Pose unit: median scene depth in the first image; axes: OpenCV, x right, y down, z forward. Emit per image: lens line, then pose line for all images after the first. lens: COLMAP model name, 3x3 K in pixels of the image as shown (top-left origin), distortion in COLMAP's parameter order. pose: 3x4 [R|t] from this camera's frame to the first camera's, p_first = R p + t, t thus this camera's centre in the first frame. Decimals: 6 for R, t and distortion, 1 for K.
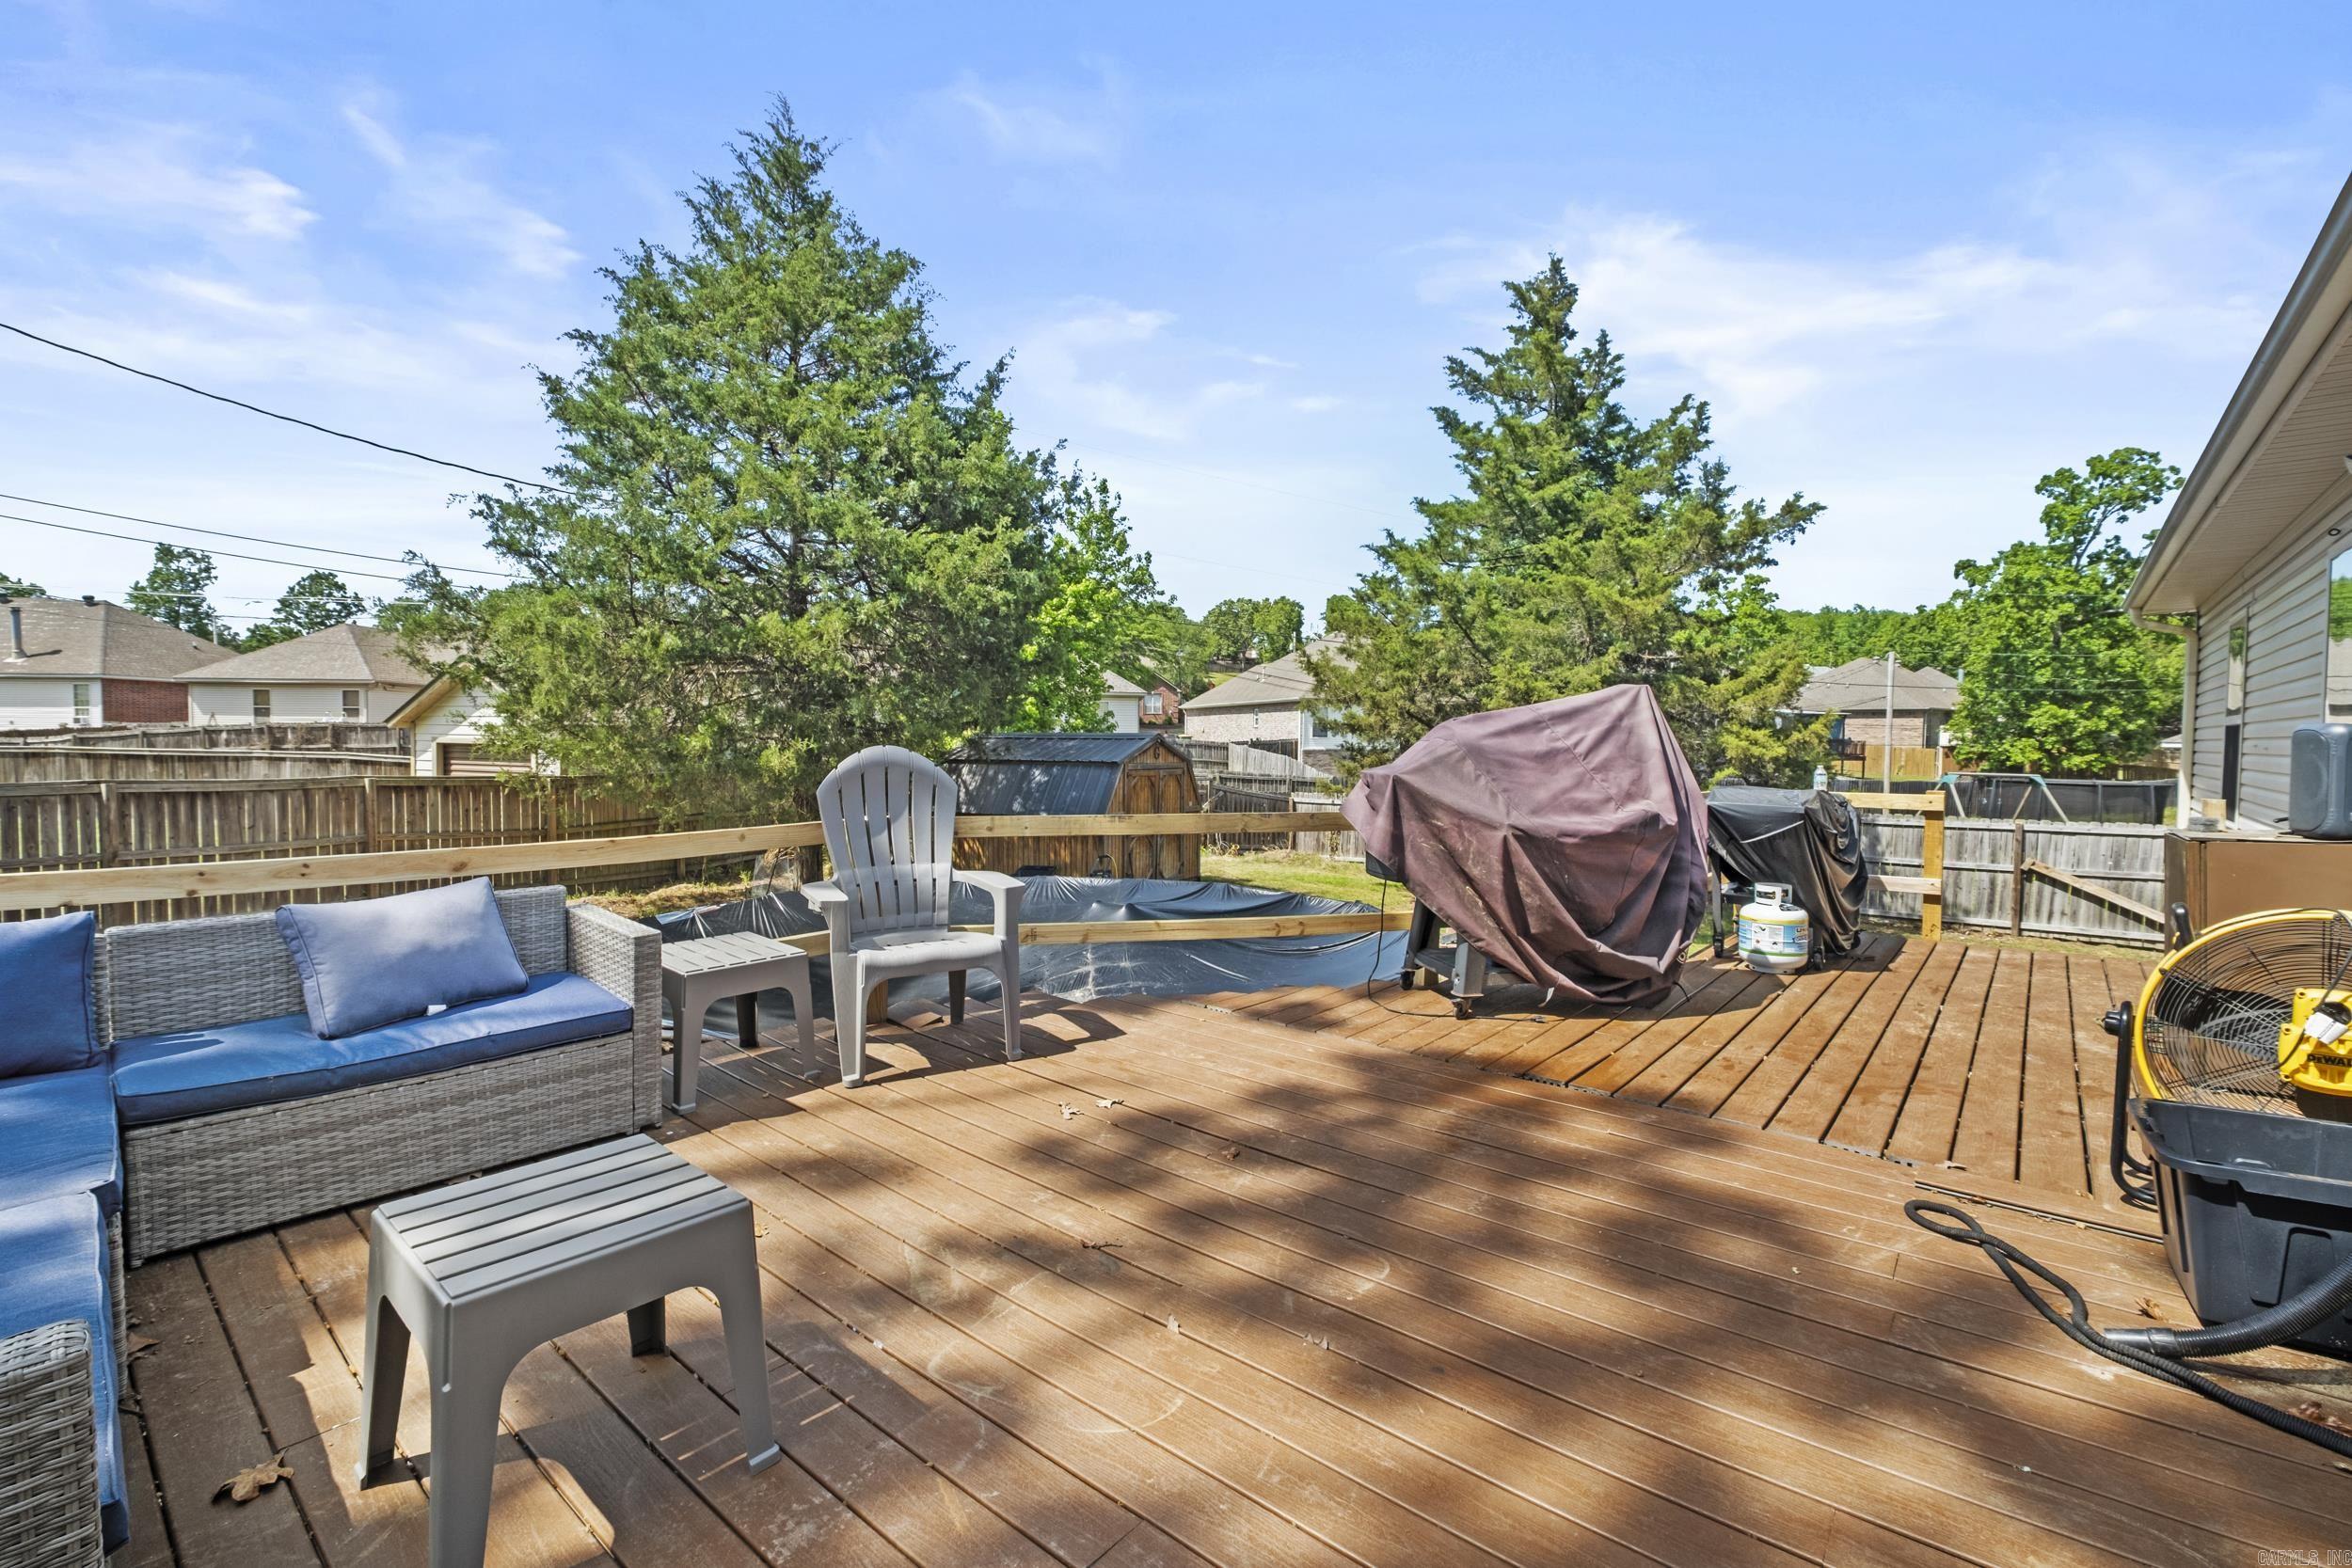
lens RADIAL K [[1018.0, 0, 1158.1], [0, 1018.0, 775.8], [0, 0, 1]] dist [0.005307, 0.000250]
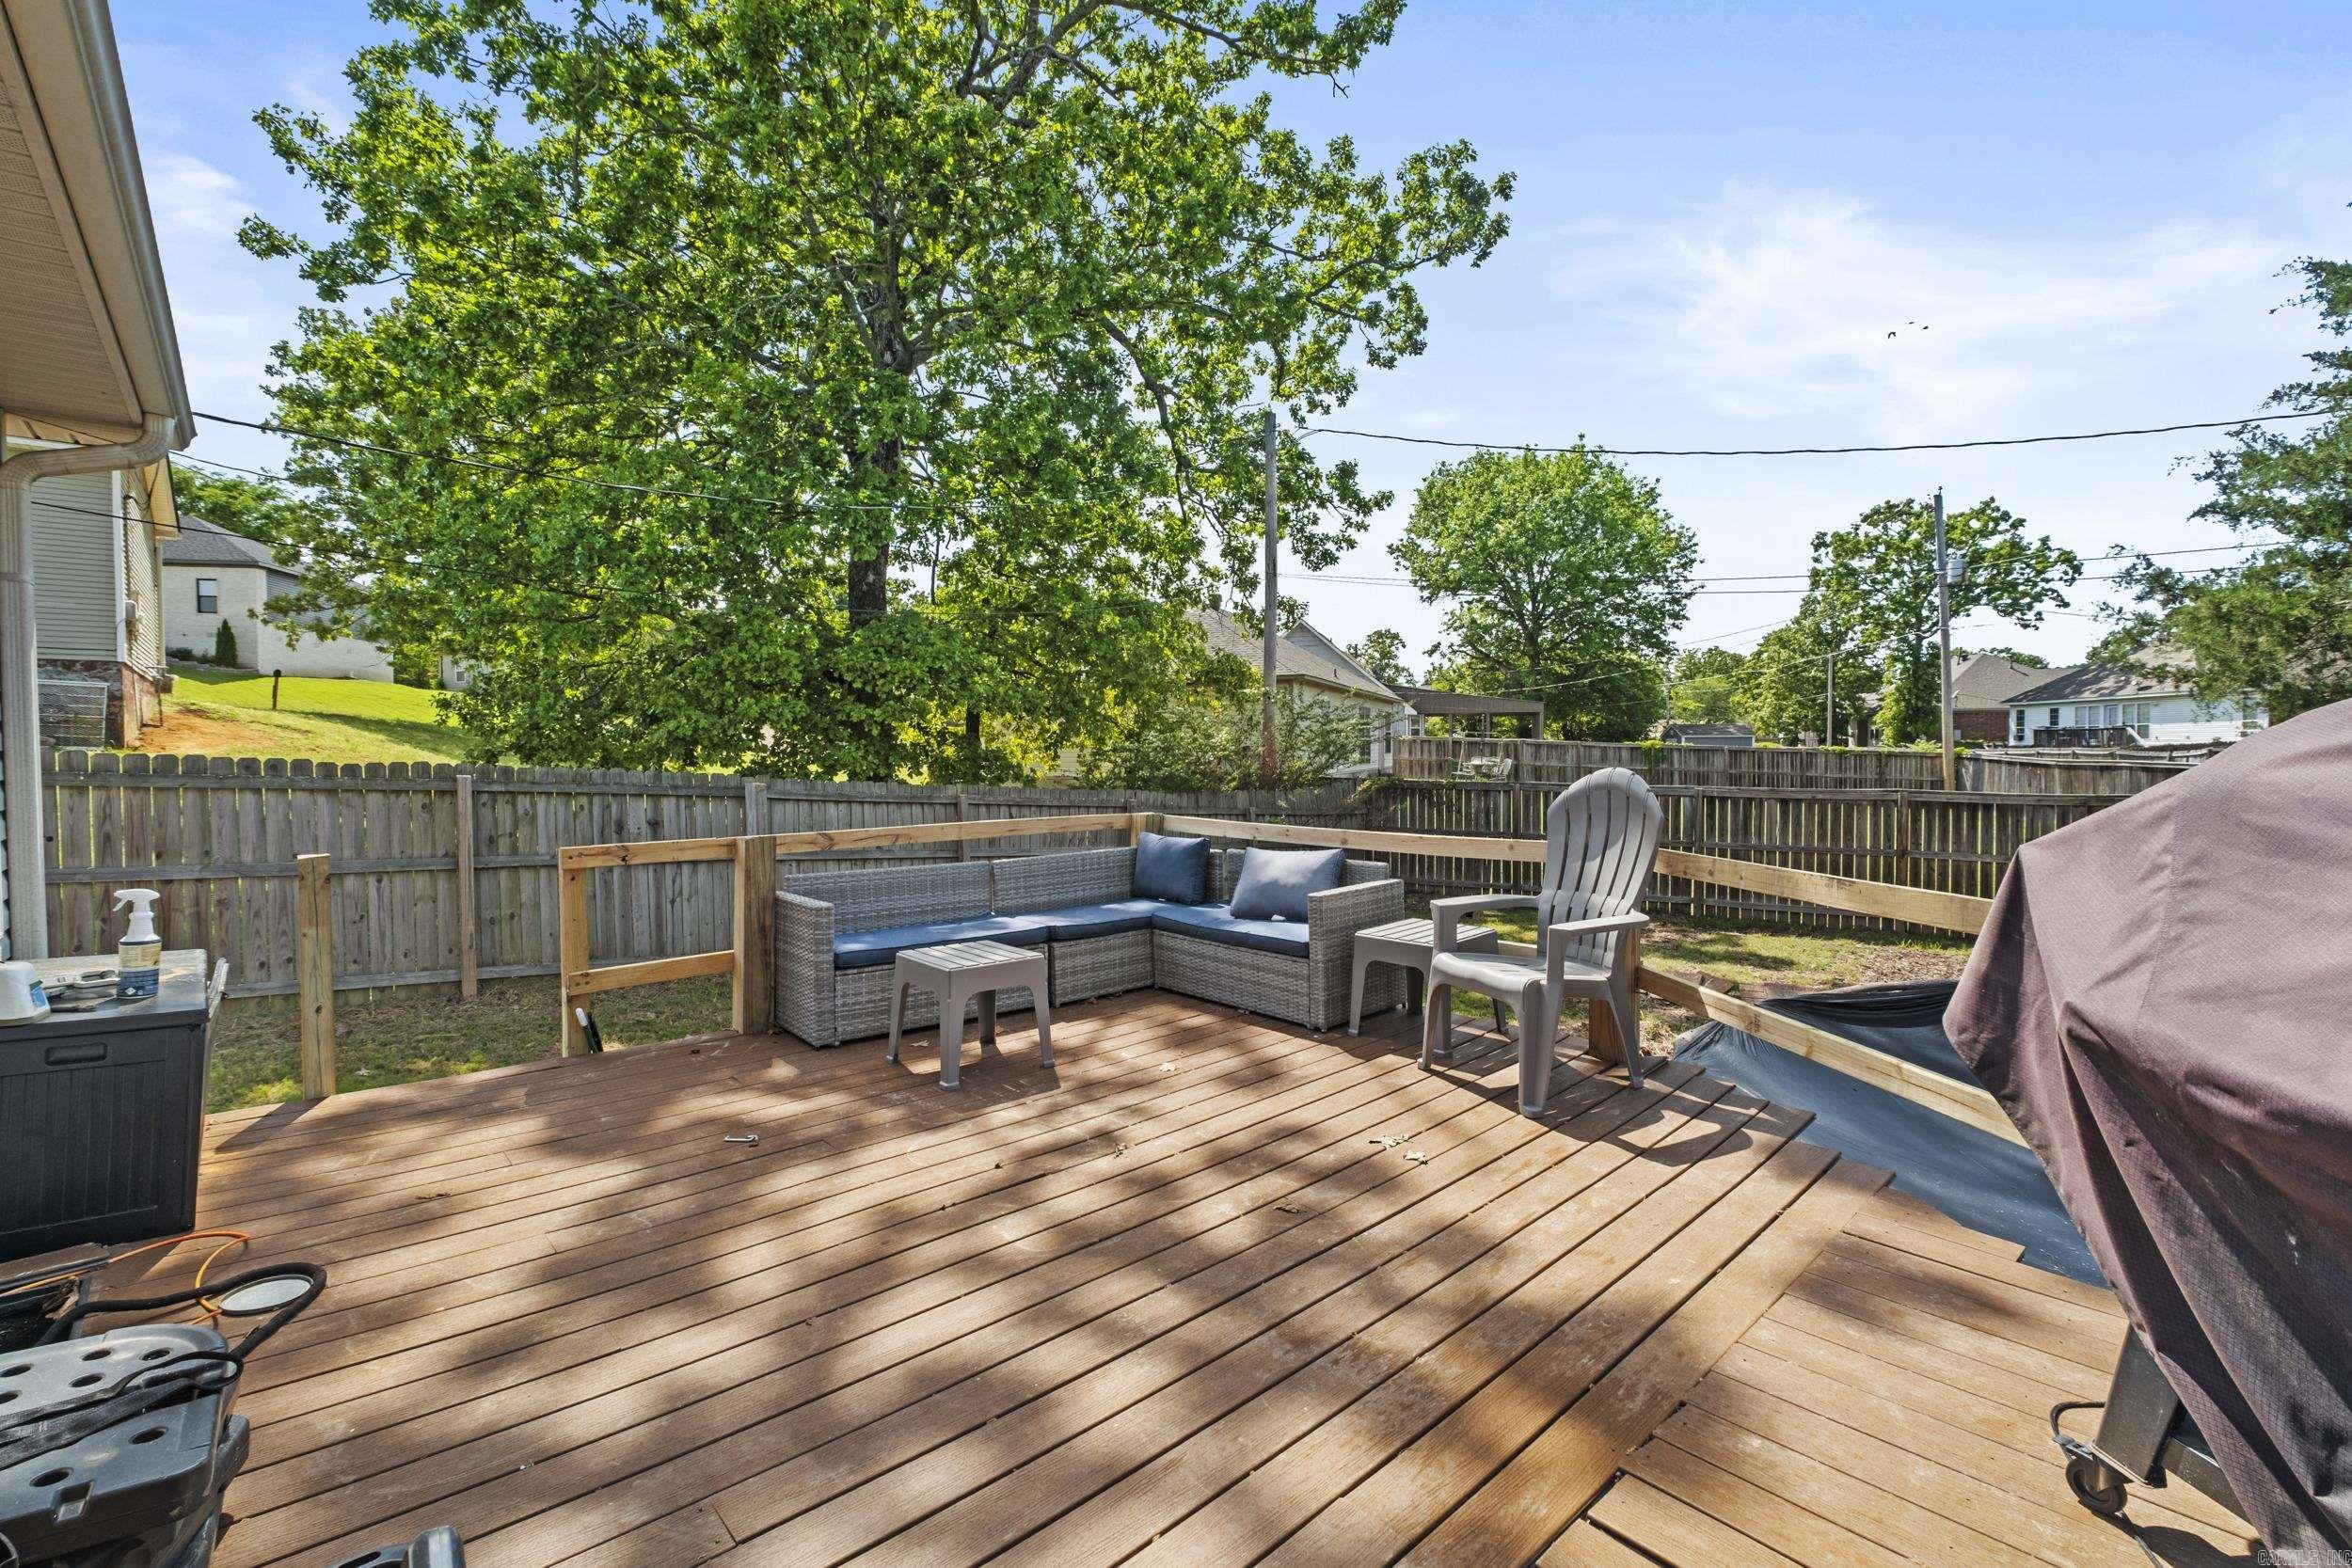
lens RADIAL K [[1018.0, 0, 1158.1], [0, 1018.0, 775.8], [0, 0, 1]] dist [0.005307, 0.000250]
pose [[-0.134596, 0.008604, -0.990863, 0.947298], [-0.019650, 0.999742, 0.011351, -0.030755], [0.990706, 0.020998, -0.134393, 0.935723]]
